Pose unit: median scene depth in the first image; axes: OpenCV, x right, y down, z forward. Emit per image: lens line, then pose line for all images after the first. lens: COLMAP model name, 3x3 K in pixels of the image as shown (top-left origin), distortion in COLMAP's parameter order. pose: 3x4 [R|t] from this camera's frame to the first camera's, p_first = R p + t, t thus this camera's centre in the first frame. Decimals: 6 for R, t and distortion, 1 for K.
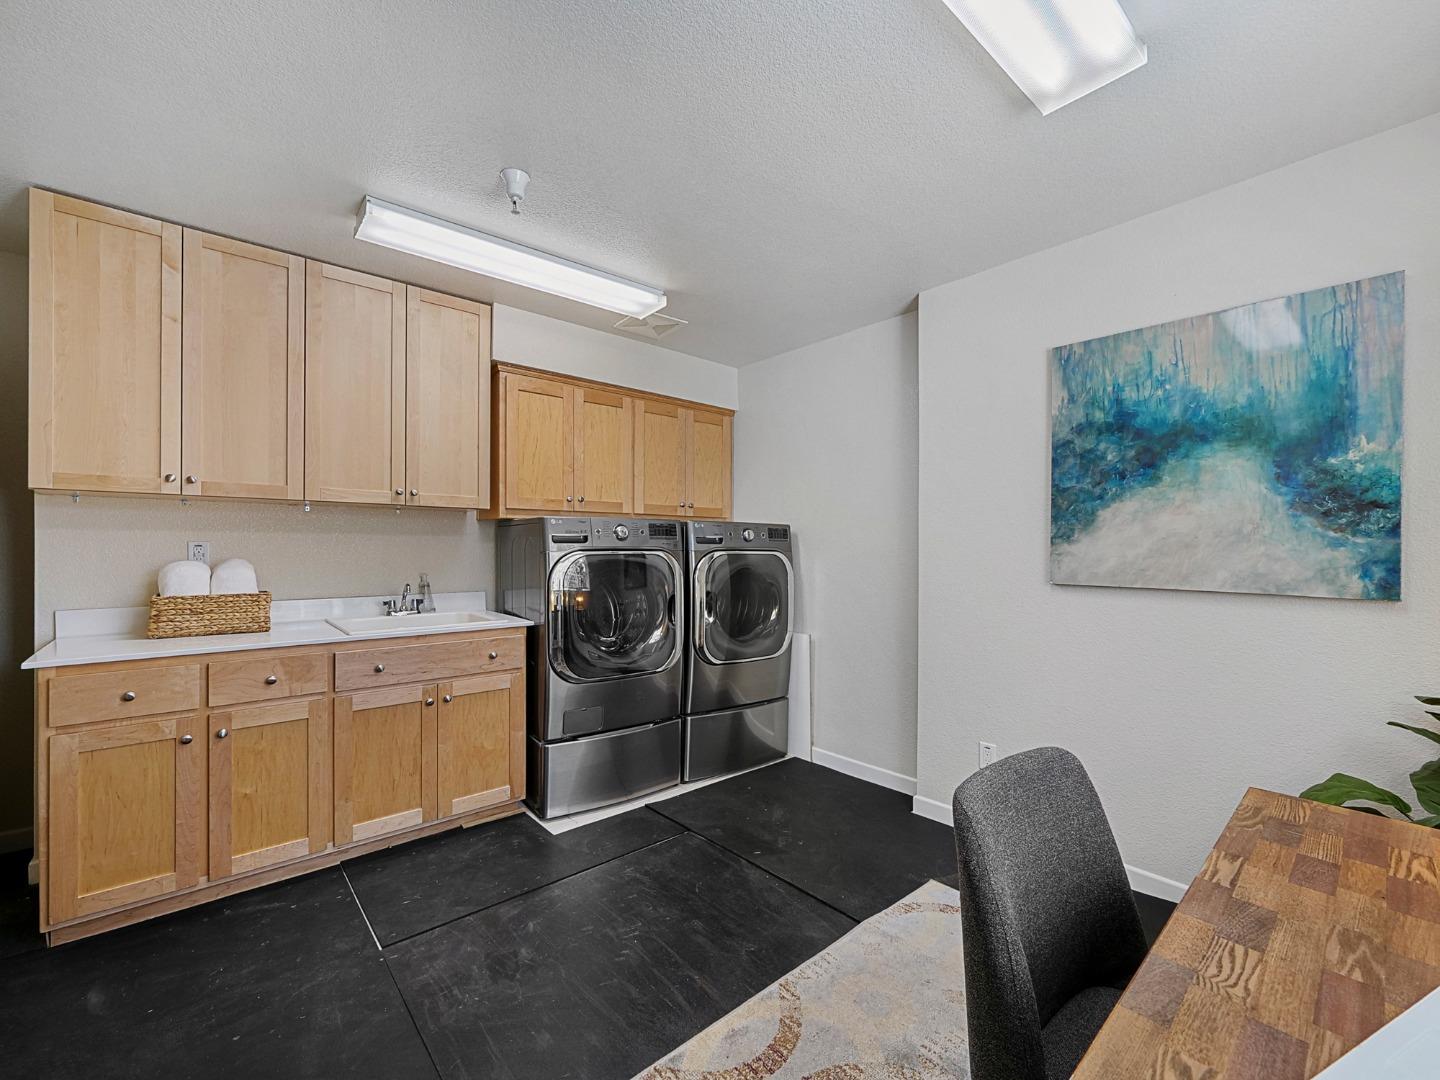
lens RADIAL K [[612.3, 0, 716.1], [0, 612.3, 546.3], [0, 0, 1]] dist [-0.012321, 0.000067]
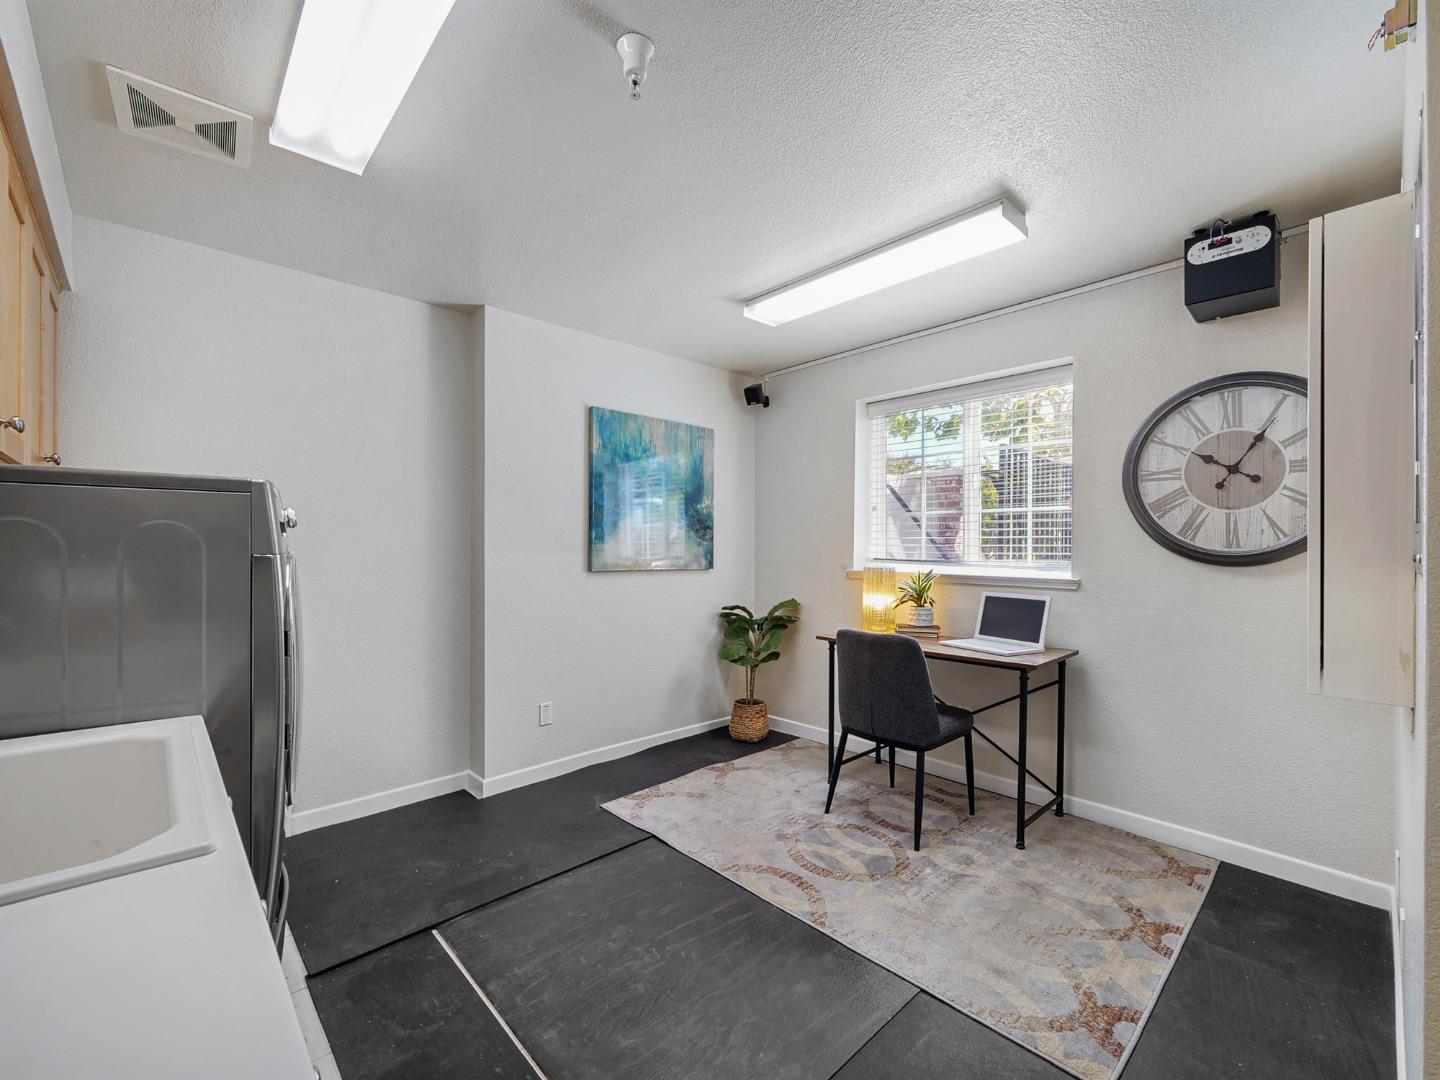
lens RADIAL K [[612.3, 0, 715.9], [0, 612.3, 544.1], [0, 0, 1]] dist [-0.012321, 0.000067]
pose [[-0.039350, 0.001648, 0.999224, -1.195579], [-0.002176, 0.999996, -0.001735, -0.001549], [-0.999223, -0.002242, -0.039346, 1.030053]]
